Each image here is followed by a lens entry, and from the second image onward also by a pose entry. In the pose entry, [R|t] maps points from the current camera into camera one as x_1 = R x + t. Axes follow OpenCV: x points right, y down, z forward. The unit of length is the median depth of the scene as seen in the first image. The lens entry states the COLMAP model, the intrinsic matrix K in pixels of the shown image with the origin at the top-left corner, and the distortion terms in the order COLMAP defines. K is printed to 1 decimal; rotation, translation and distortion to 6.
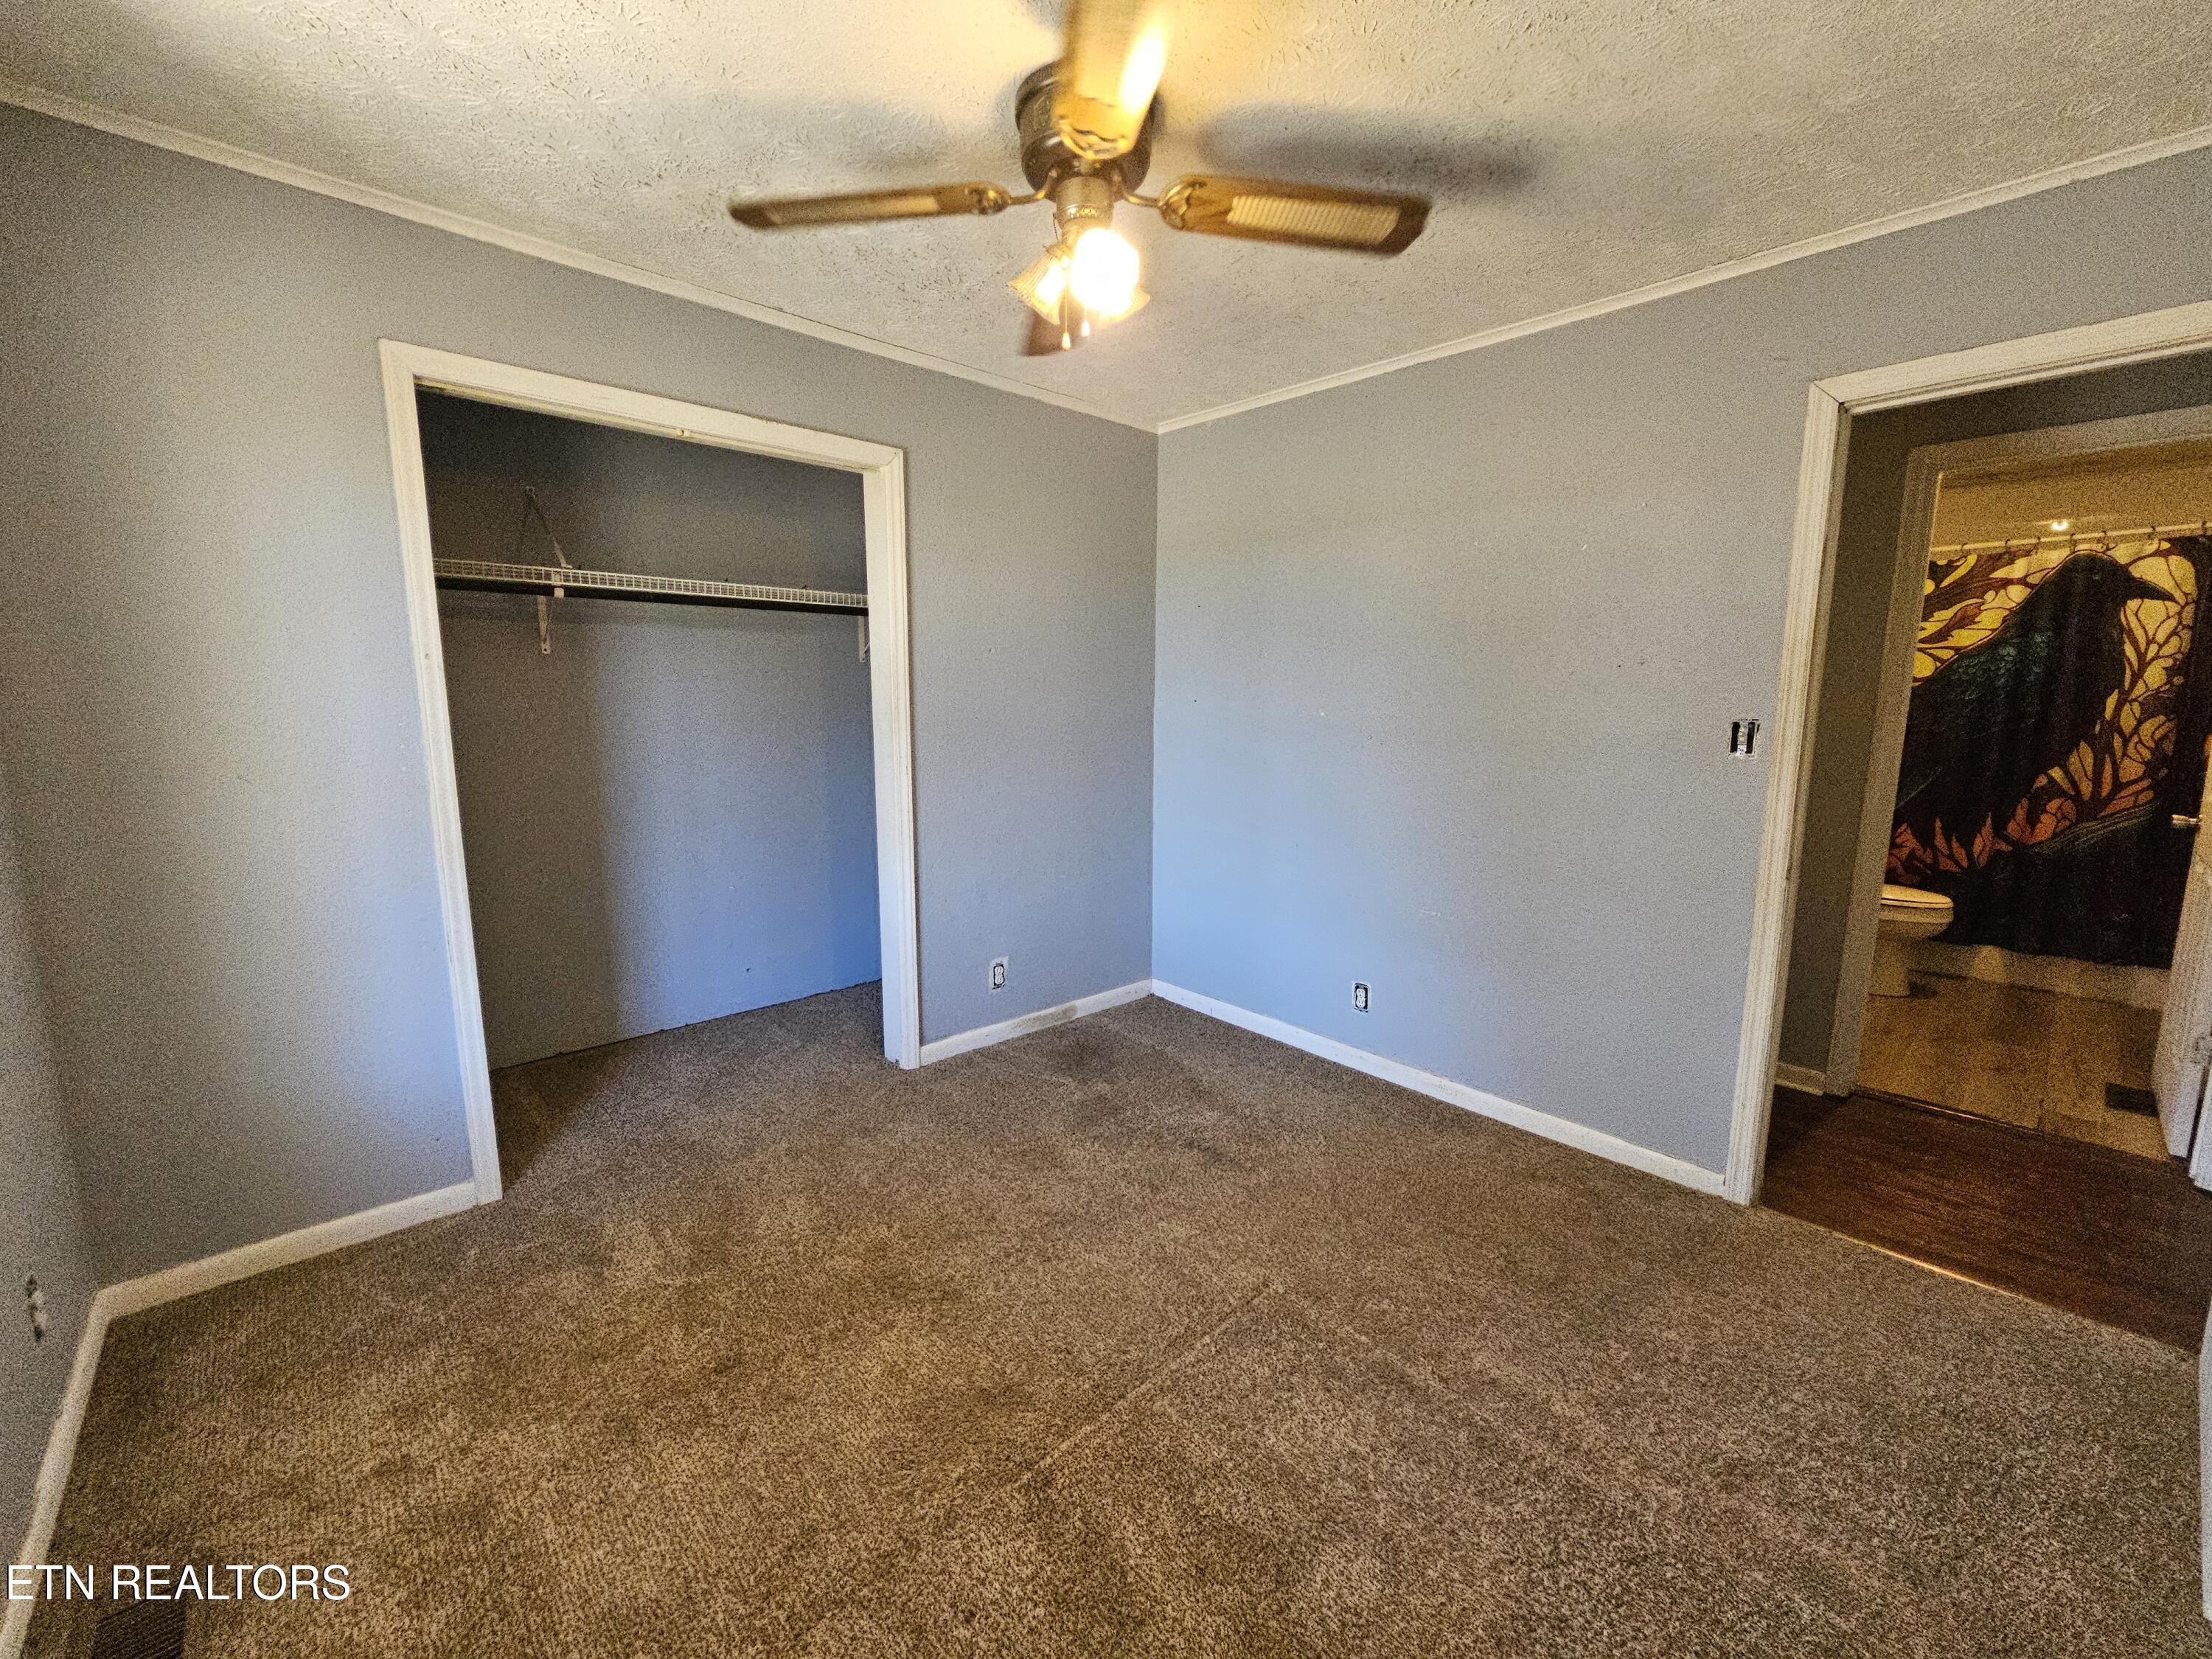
lens RADIAL K [[905.9, 0, 1113.3], [0, 905.9, 825.0], [0, 0, 1]] dist [0.006671, -0.001851]
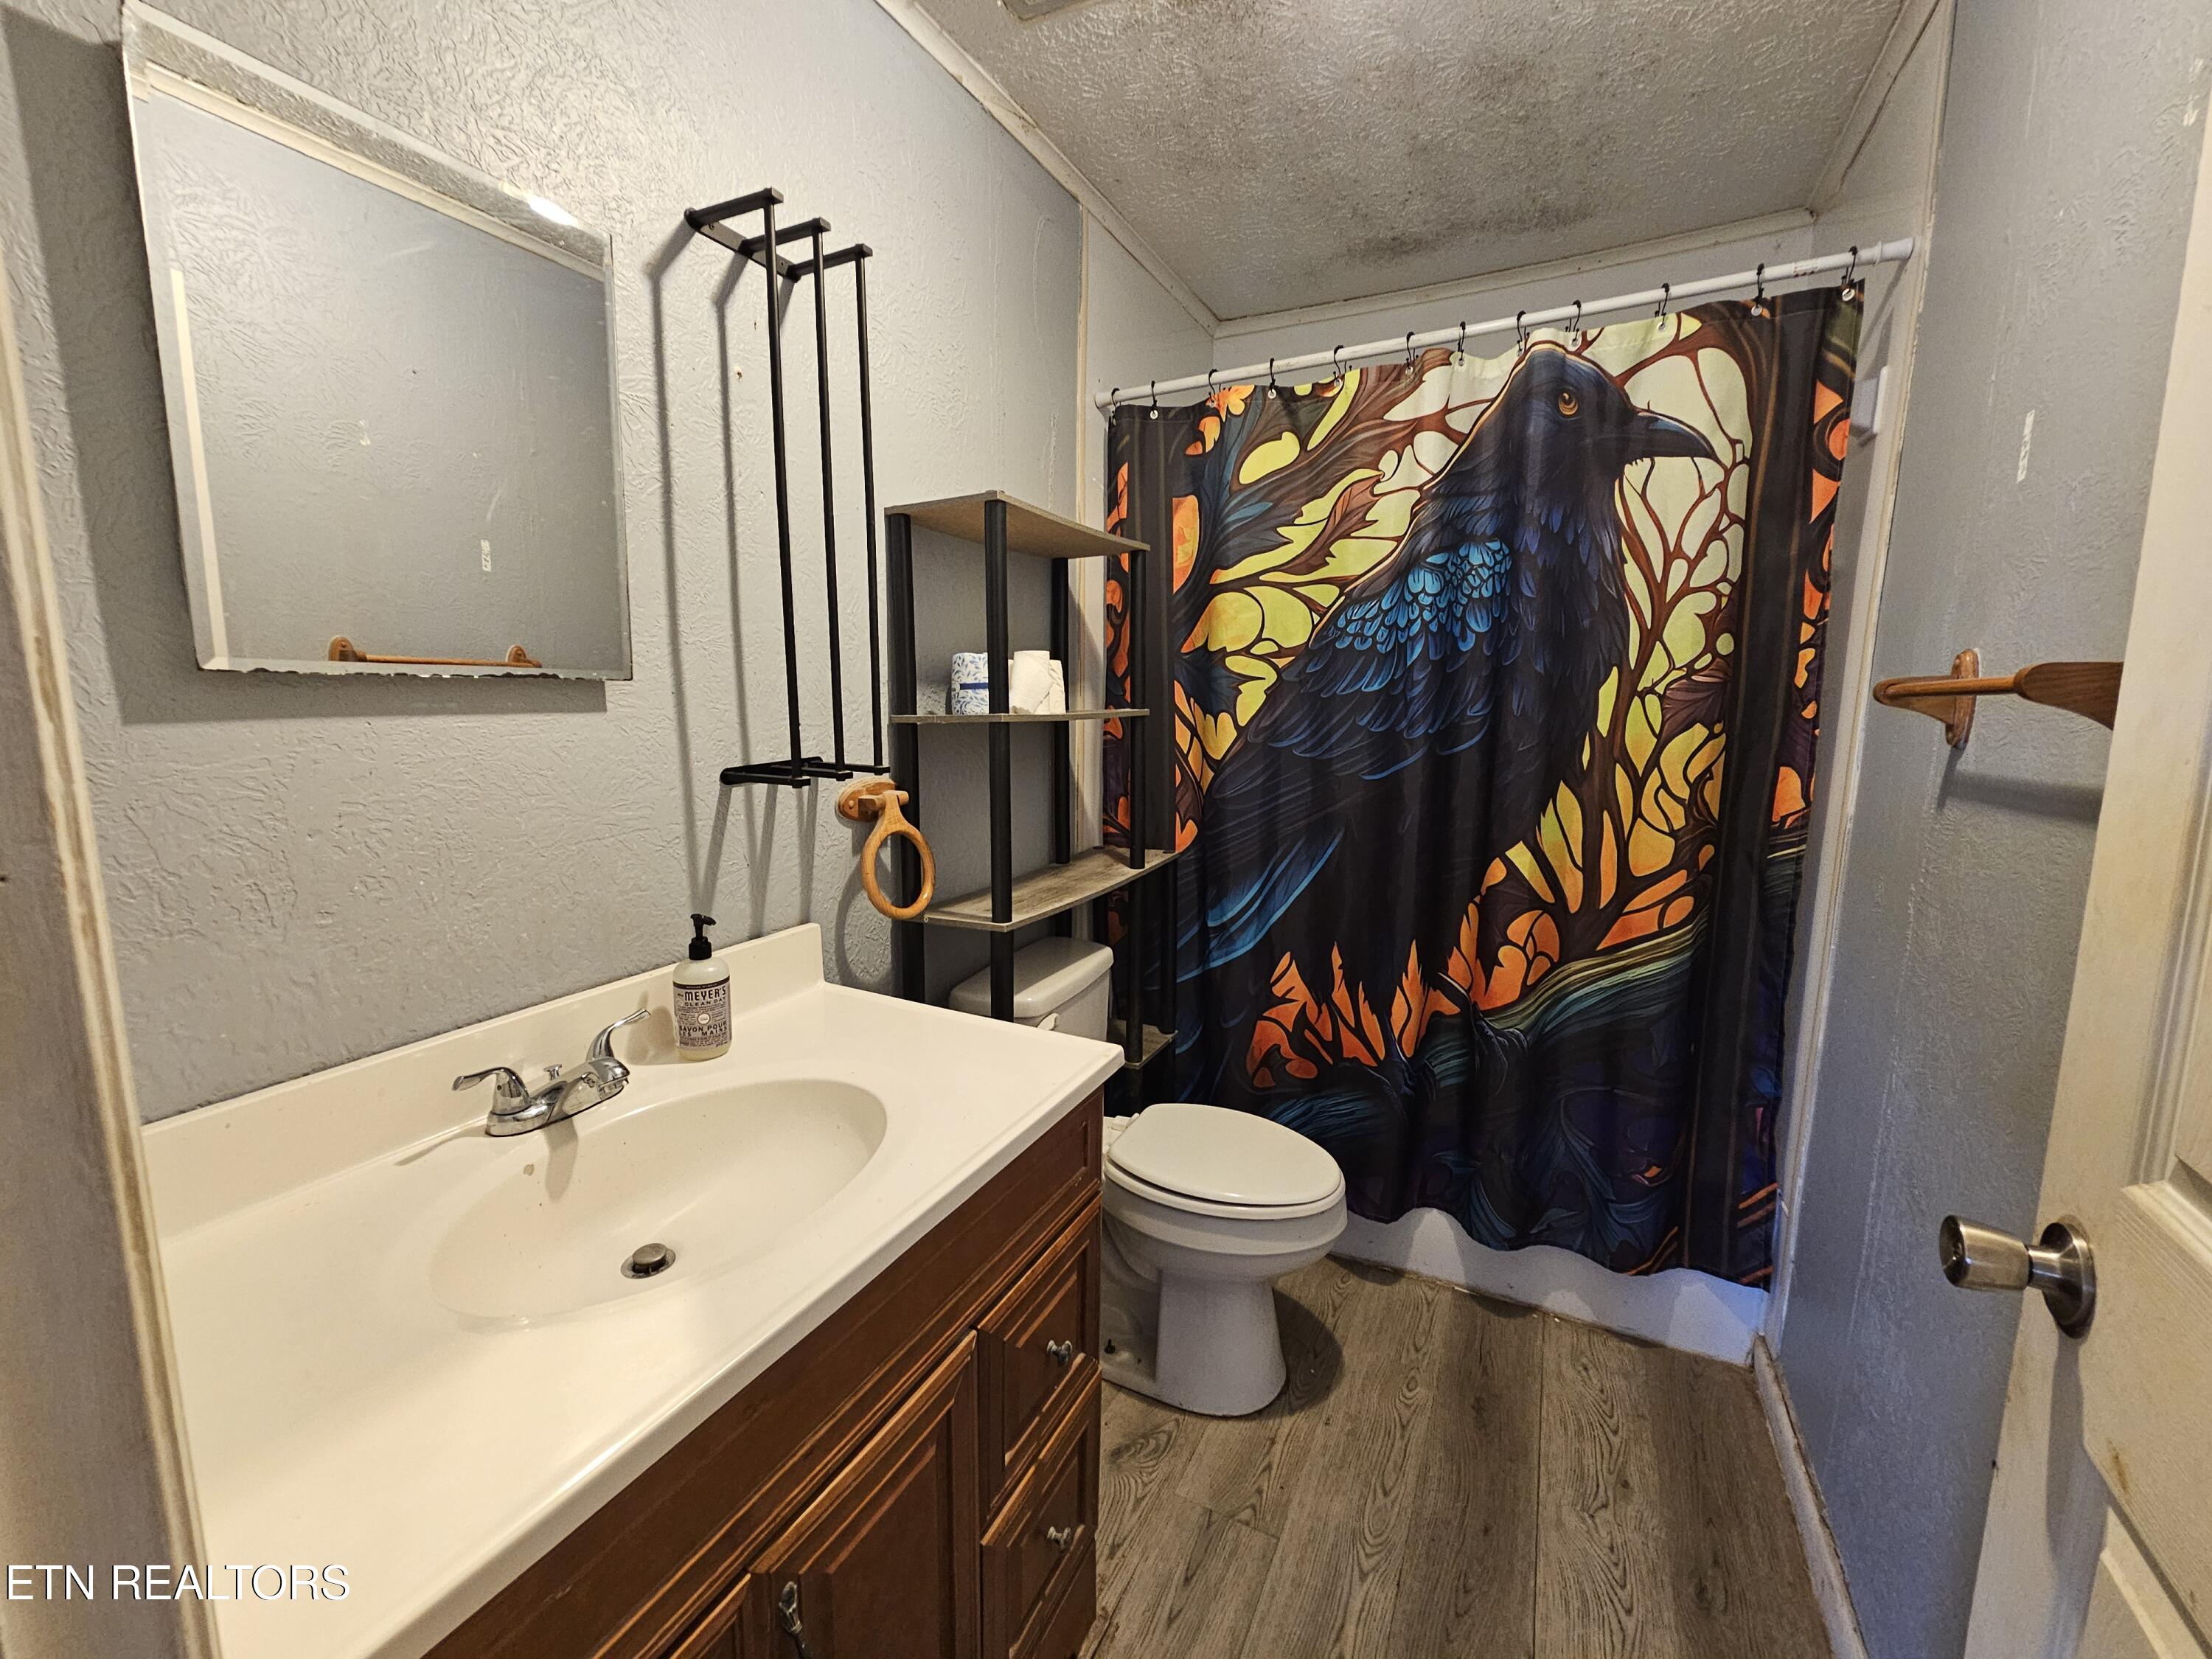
lens RADIAL K [[905.9, 0, 1096.4], [0, 905.9, 828.3], [0, 0, 1]] dist [0.006671, -0.001851]
pose [[0.937782, -0.052781, 0.343190, 0.710792], [0.054010, 0.998522, 0.005983, -0.087199], [-0.342998, 0.012925, 0.939247, 0.674660]]
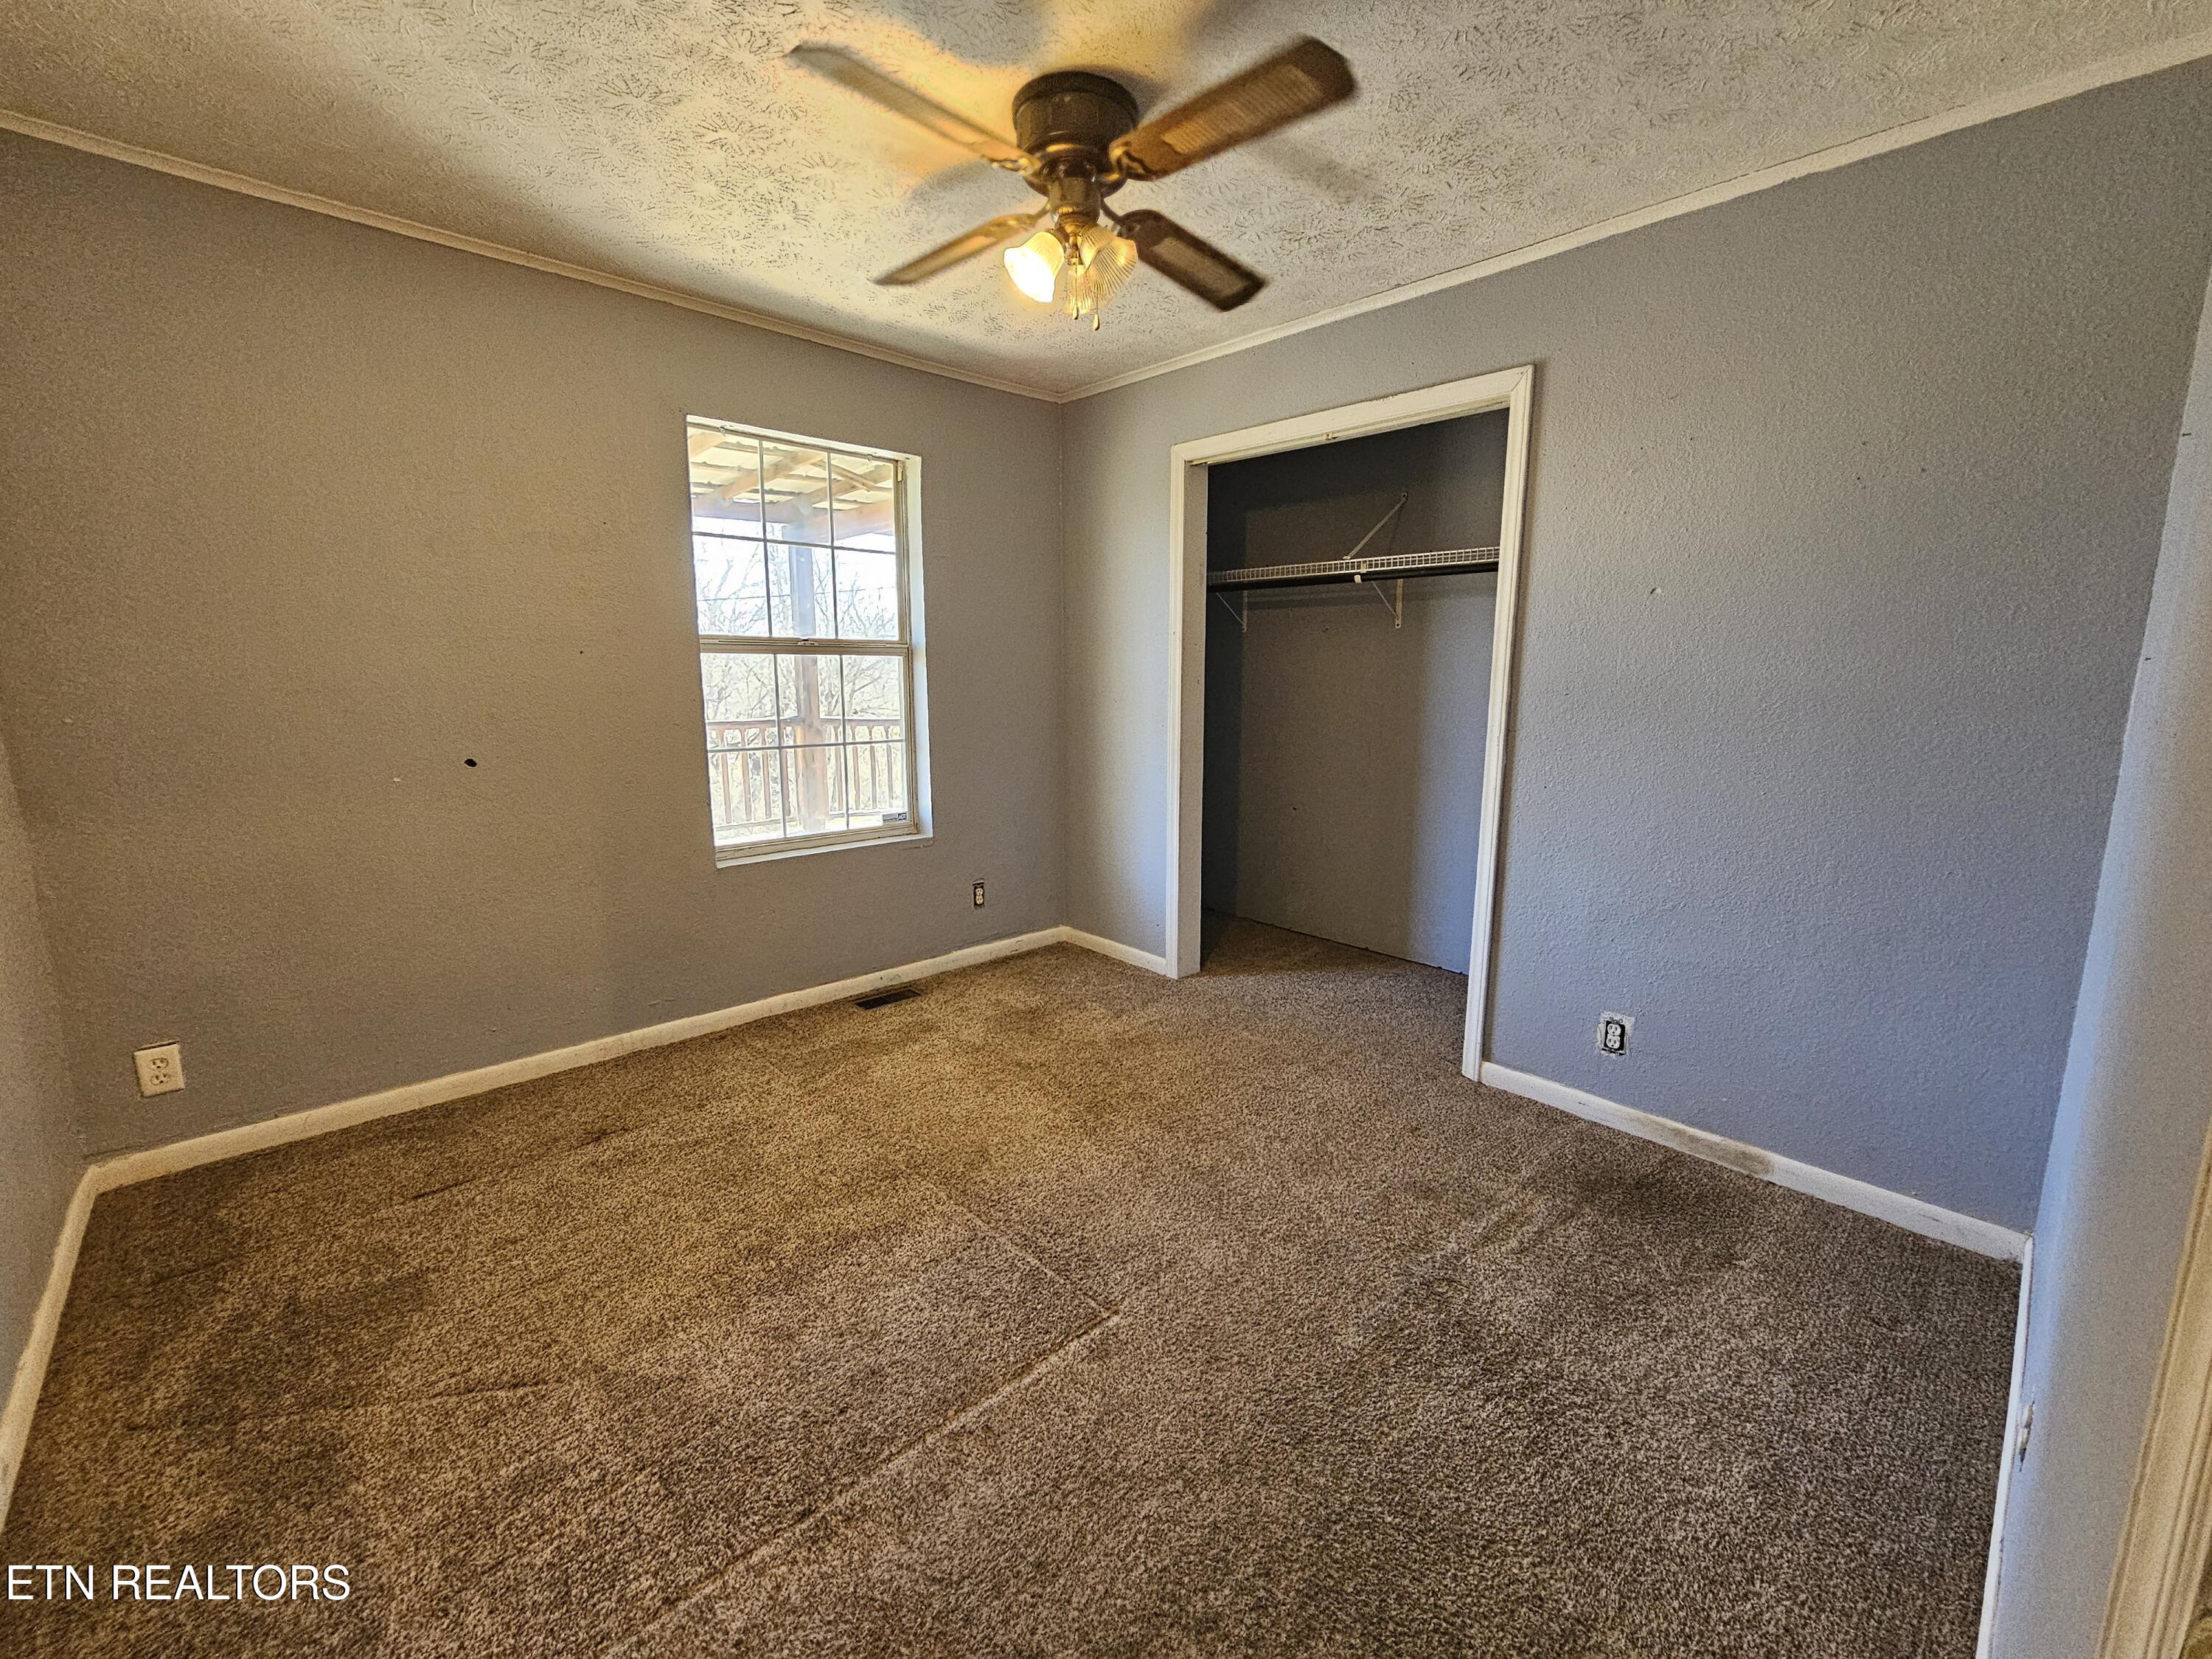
lens RADIAL K [[905.9, 0, 1071.4], [0, 905.9, 824.9], [0, 0, 1]] dist [0.006671, -0.001851]
pose [[-0.011208, 0.164198, -0.986364, 0.518670], [-0.155837, 0.974086, 0.163925, -0.048591], [0.987719, 0.155549, 0.014670, 0.470937]]
